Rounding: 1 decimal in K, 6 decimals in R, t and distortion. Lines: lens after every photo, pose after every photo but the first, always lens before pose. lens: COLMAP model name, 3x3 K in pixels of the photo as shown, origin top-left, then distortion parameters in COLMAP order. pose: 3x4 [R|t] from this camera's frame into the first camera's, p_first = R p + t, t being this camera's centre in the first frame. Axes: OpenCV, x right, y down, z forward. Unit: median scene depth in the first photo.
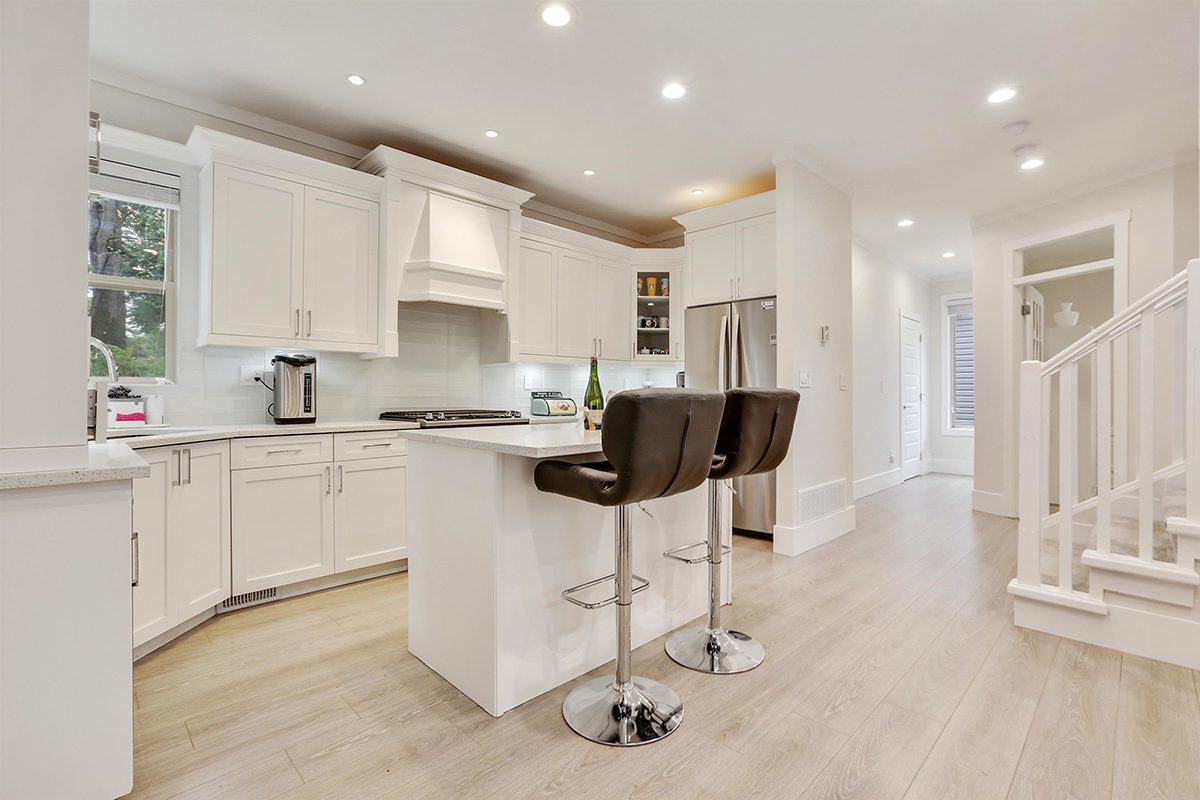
lens RADIAL K [[543.5, 0, 623.9], [0, 543.5, 388.3], [0, 0, 1]] dist [-0.000063, 0.010858]
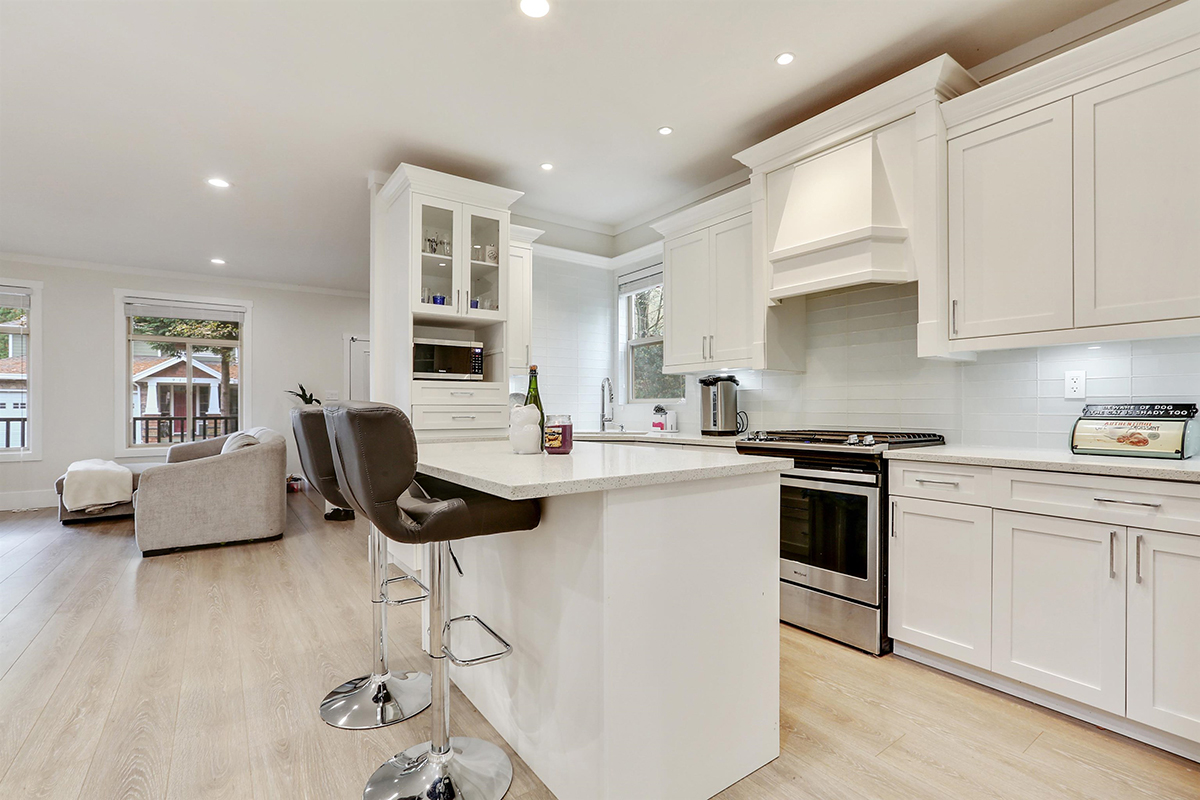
lens RADIAL K [[559.3, 0, 600.0], [0, 559.3, 400.0], [0, 0, 1]] dist [-0.027073, 0.016811]
pose [[-0.198314, -0.018881, -0.979957, 0.767998], [0.010938, 0.999710, -0.021475, 0.015995], [0.980077, -0.014977, -0.198050, 1.263092]]
